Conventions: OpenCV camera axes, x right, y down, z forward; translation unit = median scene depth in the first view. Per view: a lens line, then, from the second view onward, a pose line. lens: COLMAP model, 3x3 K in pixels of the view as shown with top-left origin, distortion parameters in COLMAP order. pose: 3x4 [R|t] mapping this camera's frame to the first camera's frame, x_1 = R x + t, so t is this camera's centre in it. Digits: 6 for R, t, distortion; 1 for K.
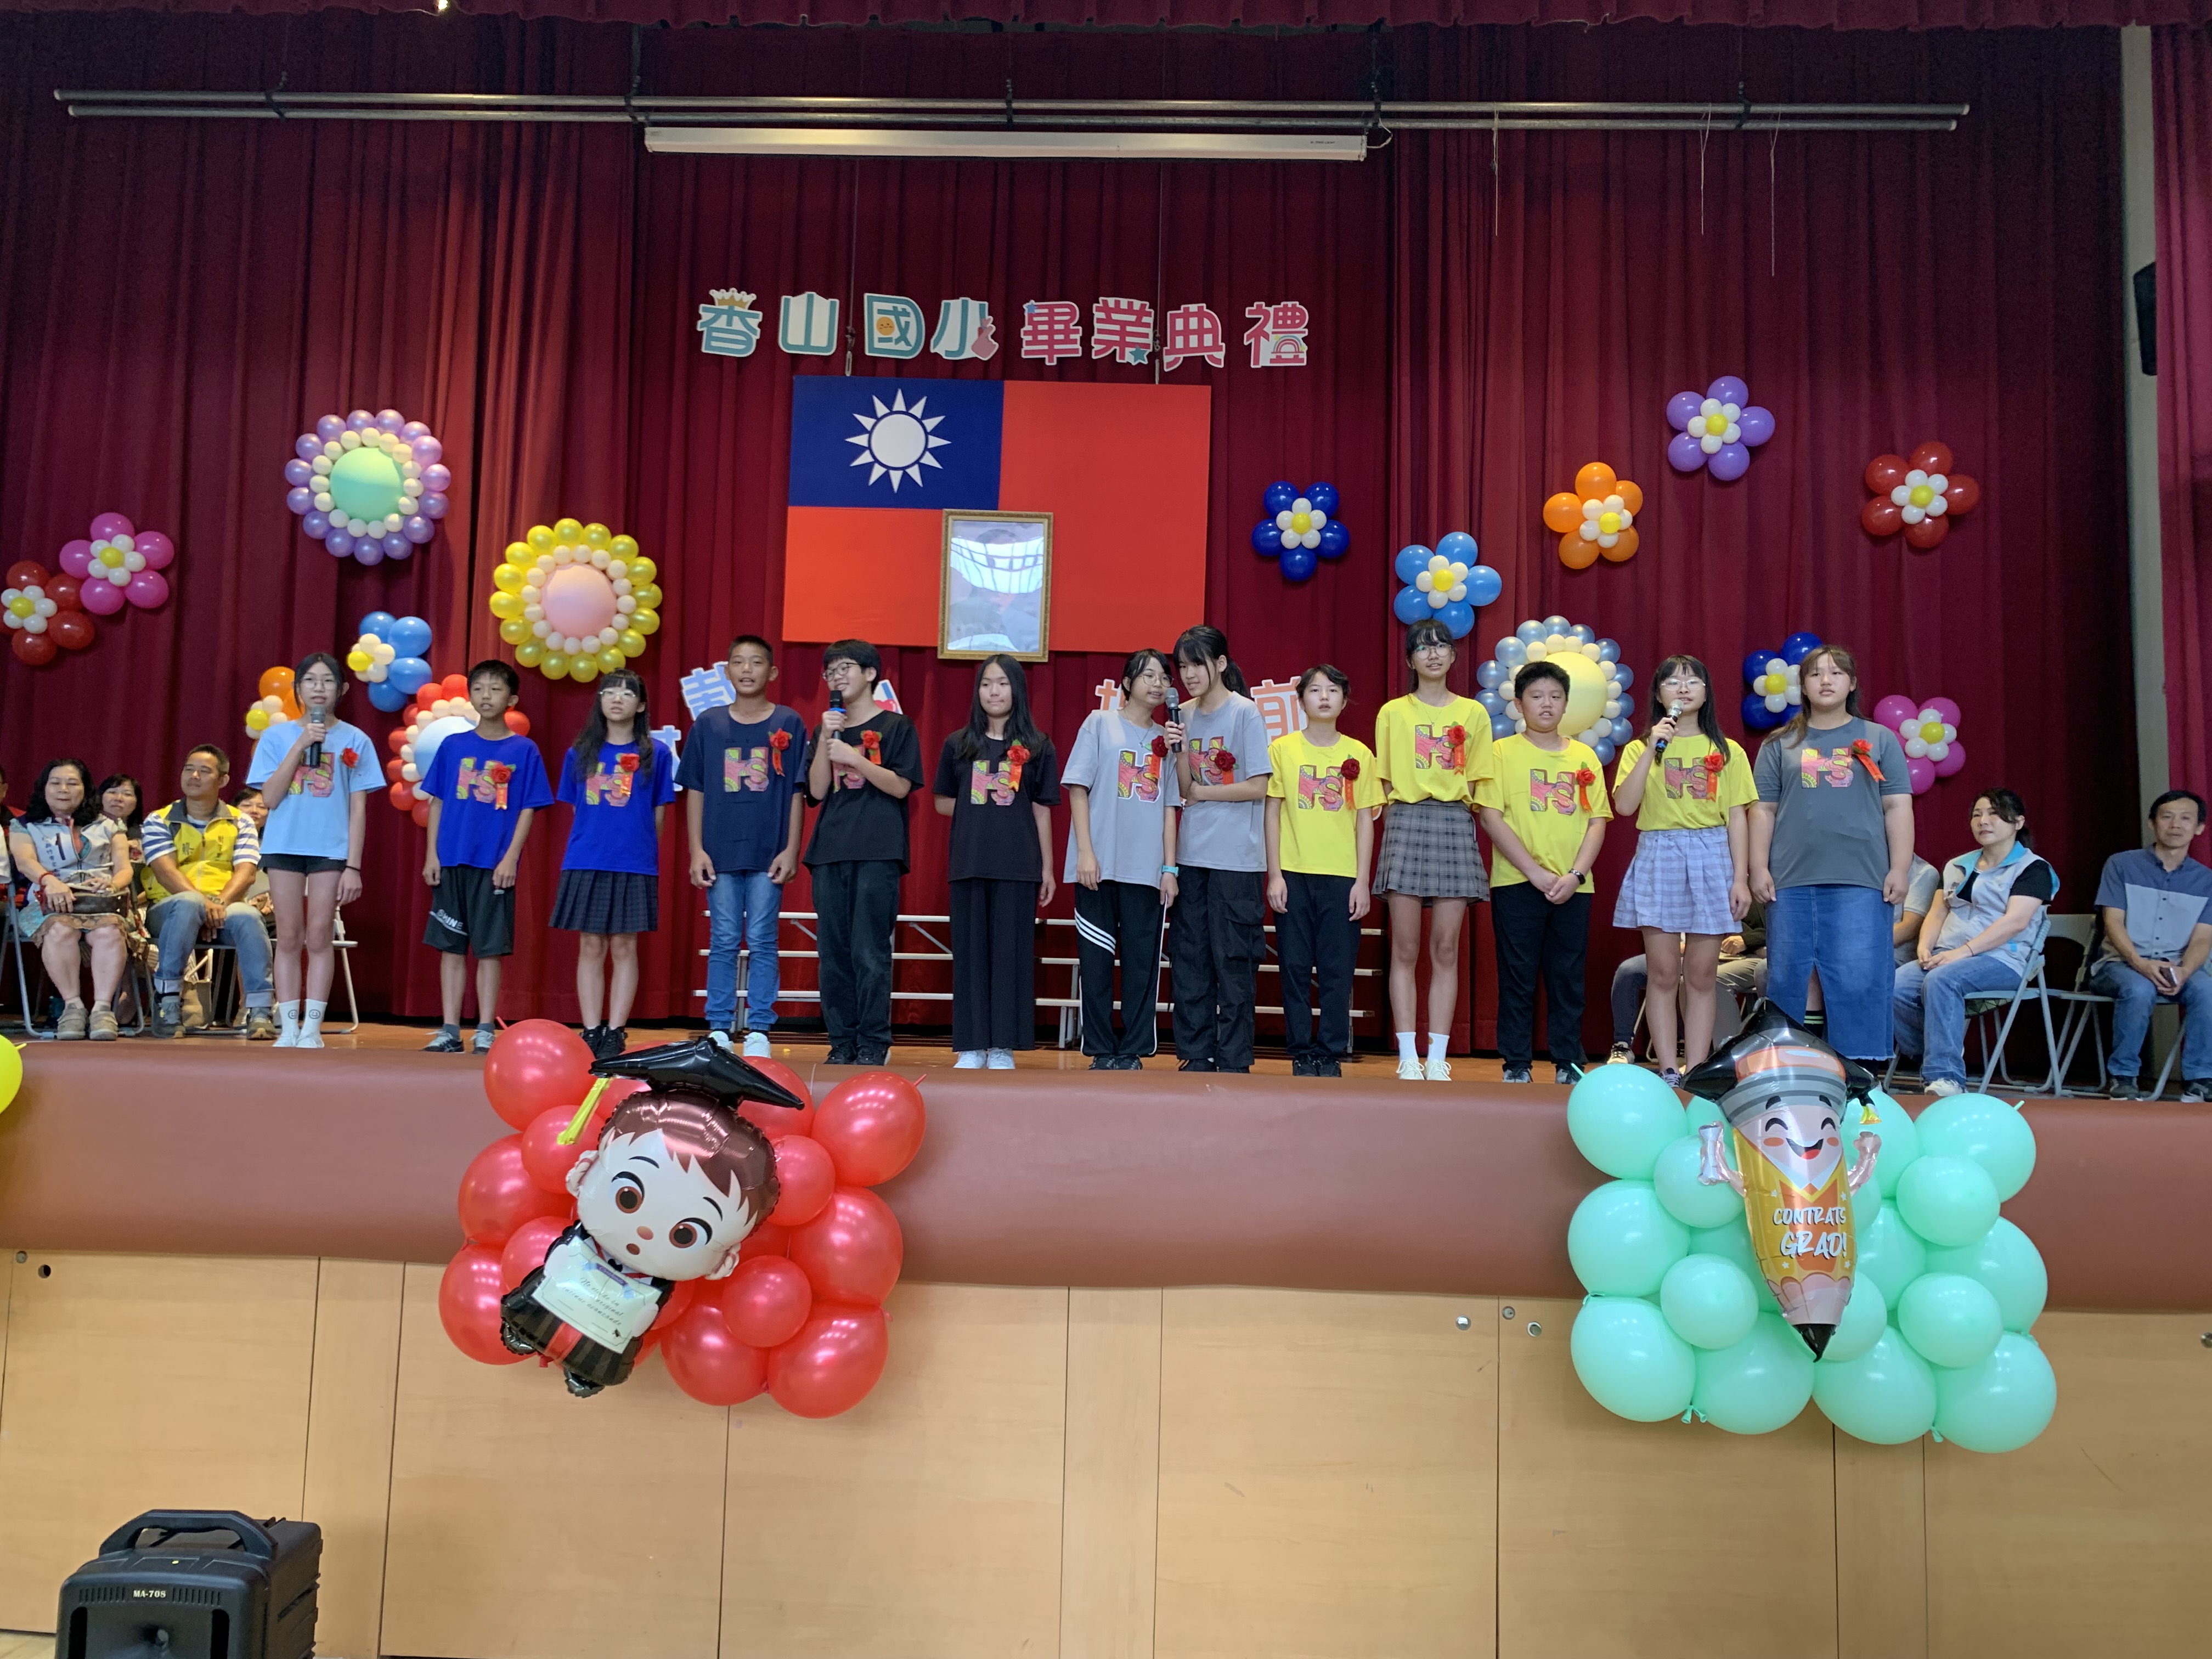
lens RADIAL K [[1659.7, 0, 1105.3], [0, 1659.7, 838.0], [0, 0, 1]] dist [0.024772, 0.011913]
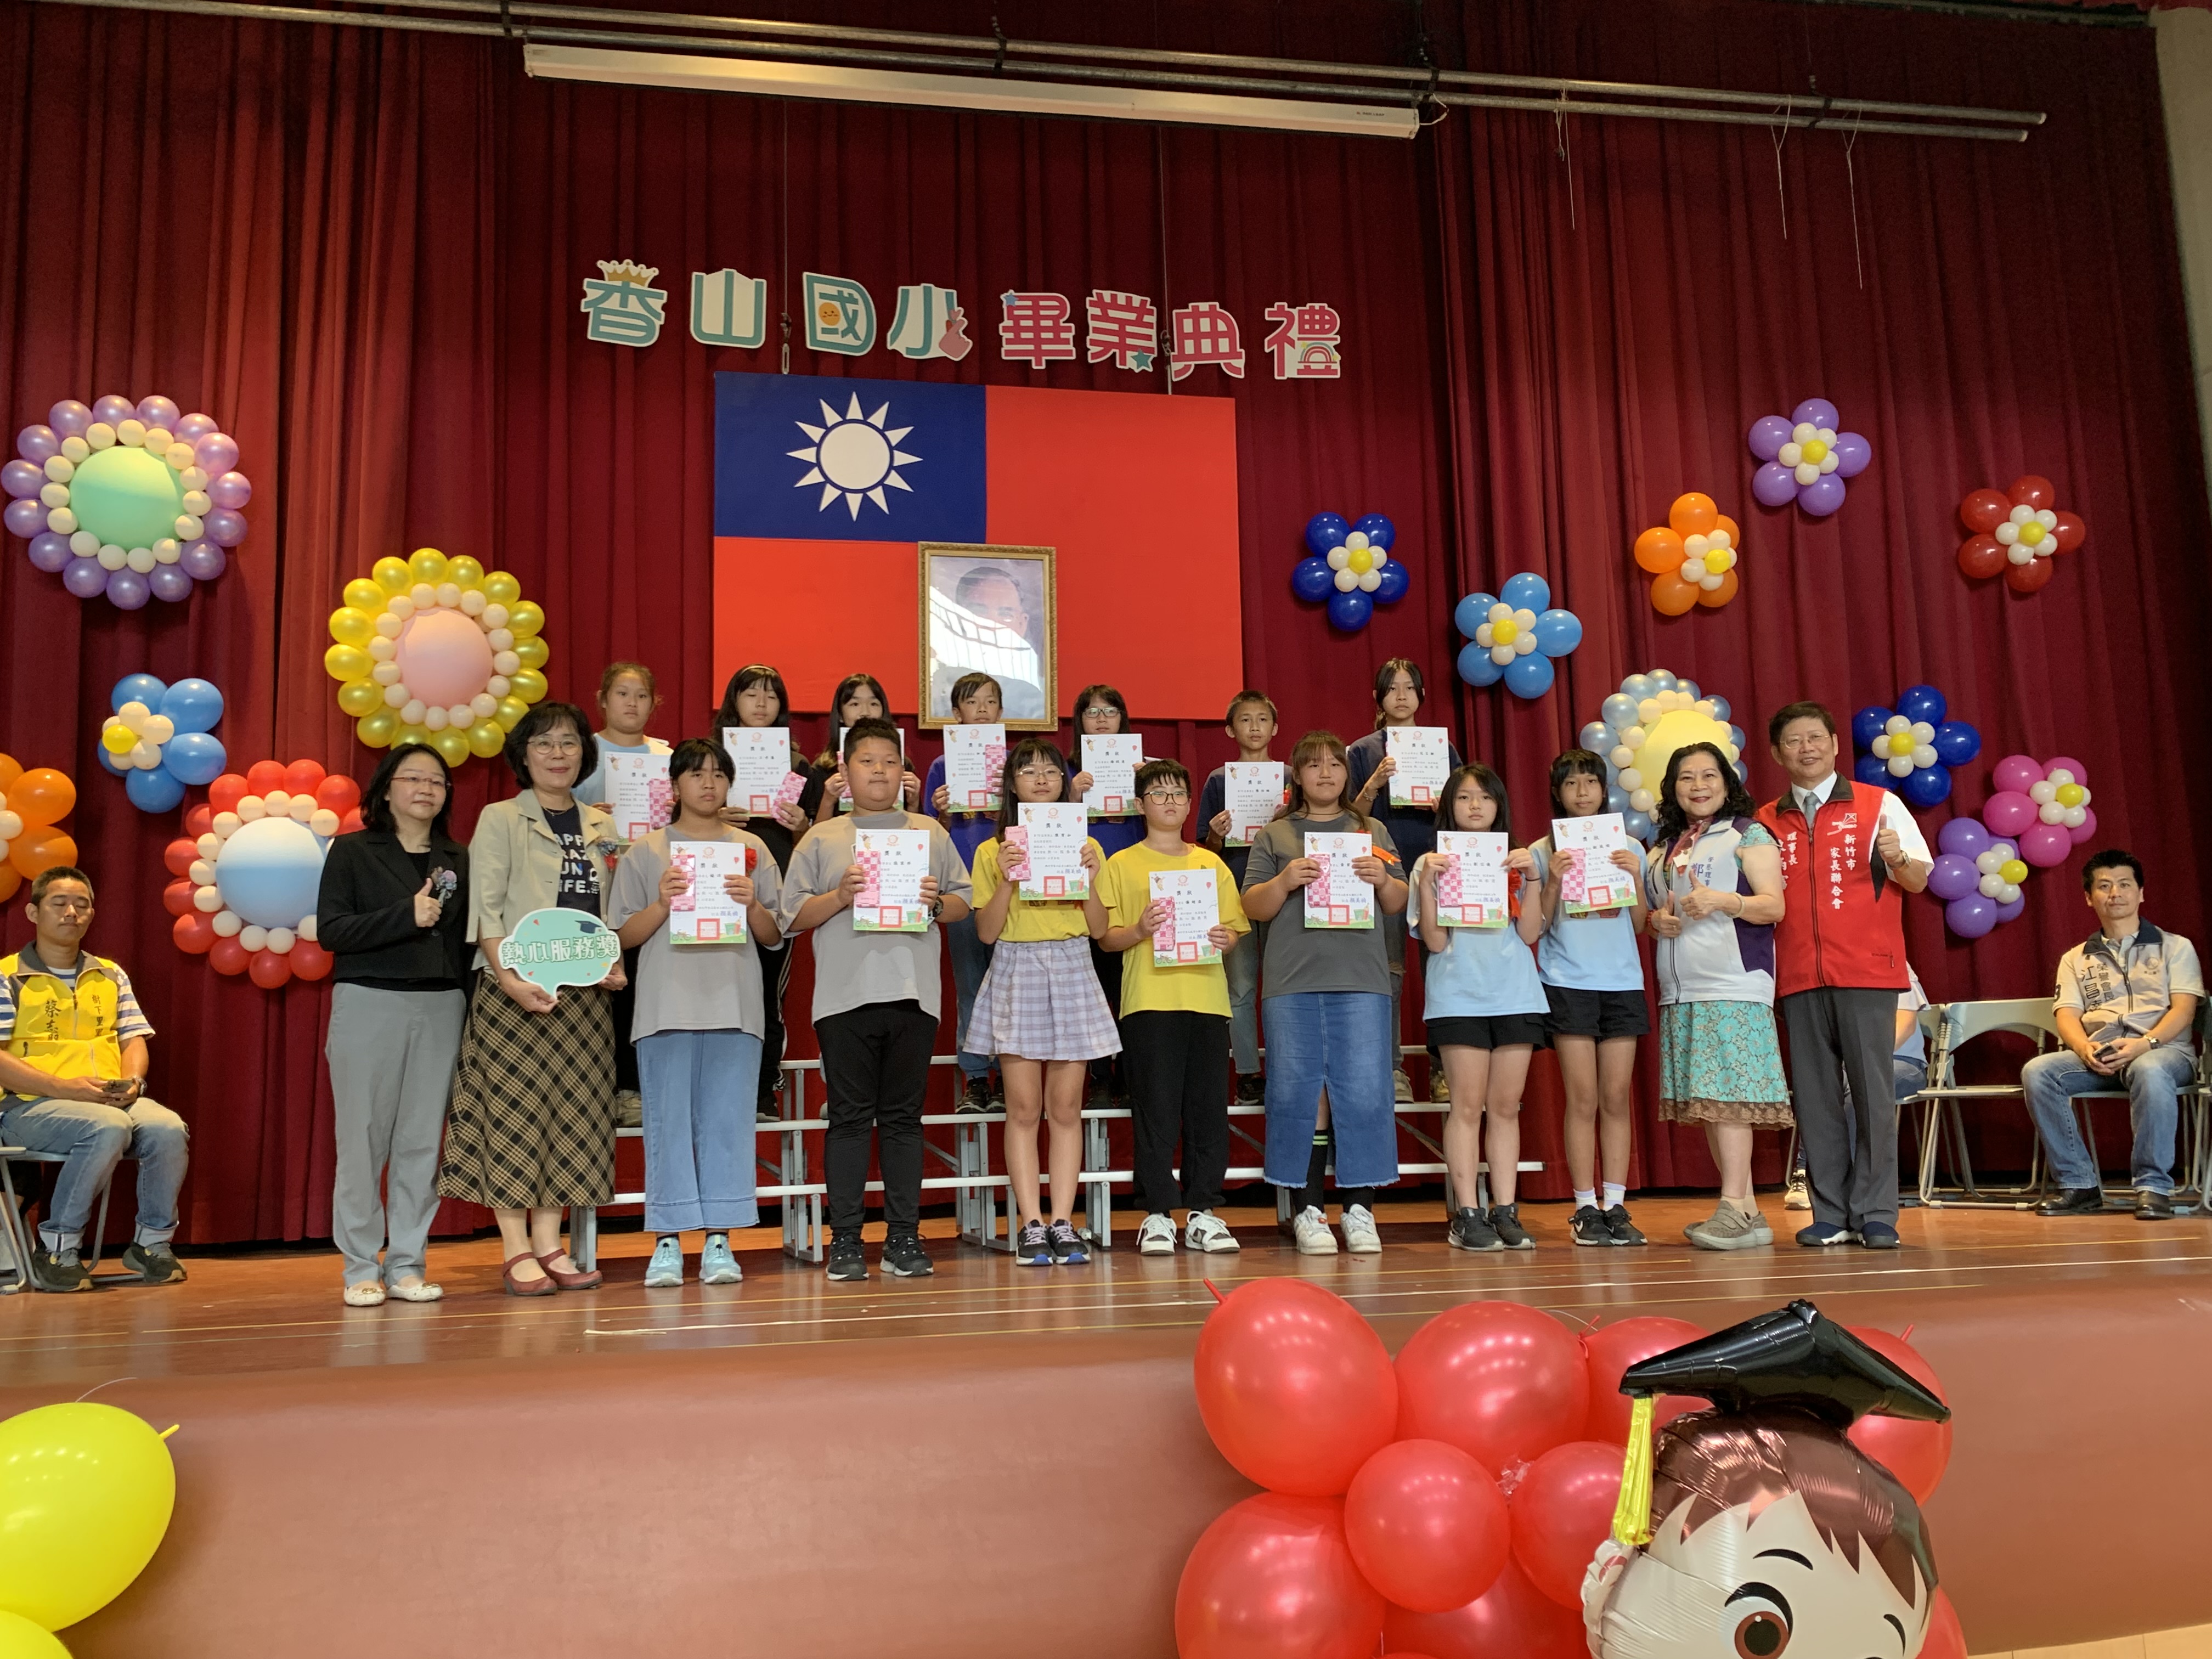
lens RADIAL K [[1808.3, 0, 1110.2], [0, 1808.3, 820.7], [0, 0, 1]] dist [0.029574, 0.022720]
pose [[0.976877, -0.024161, 0.212432, -0.198628], [0.040694, 0.996442, -0.073800, 0.000553], [-0.209893, 0.080738, 0.974385, 0.159895]]
